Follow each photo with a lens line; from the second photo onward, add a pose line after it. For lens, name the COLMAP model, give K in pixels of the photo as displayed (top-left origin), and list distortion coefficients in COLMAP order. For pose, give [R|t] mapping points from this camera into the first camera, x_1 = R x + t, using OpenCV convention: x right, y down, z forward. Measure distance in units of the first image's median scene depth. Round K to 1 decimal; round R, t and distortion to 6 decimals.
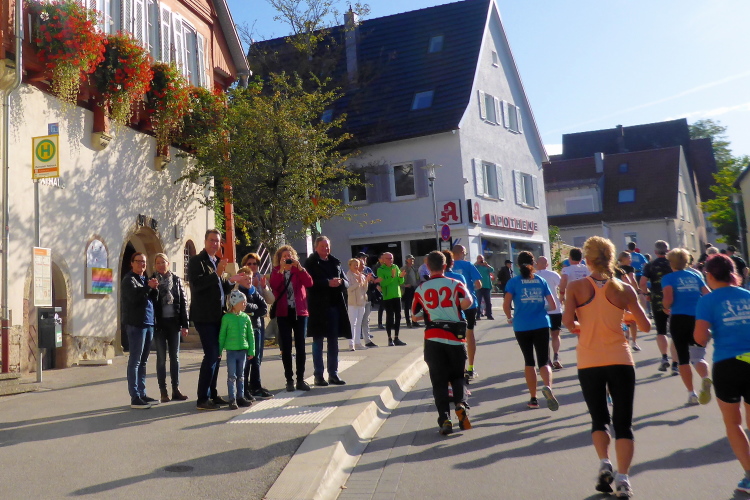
lens RADIAL K [[667.0, 0, 375.0], [0, 667.0, 250.0], [0, 0, 1]] dist [-0.079740, 0.002247]
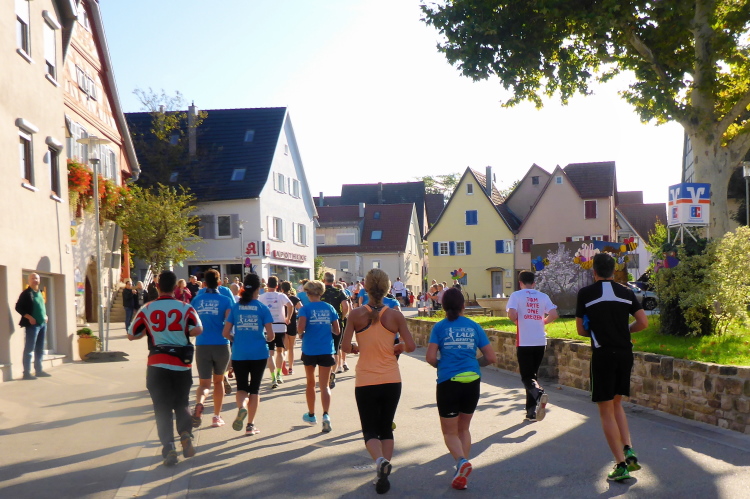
lens RADIAL K [[667.0, 0, 375.0], [0, 667.0, 249.5], [0, 0, 1]] dist [-0.079740, 0.002247]
pose [[0.961628, 0.043935, 0.270816, -0.036540], [-0.042495, 0.999034, -0.011183, -0.045157], [-0.271045, -0.000755, 0.962566, -0.619356]]
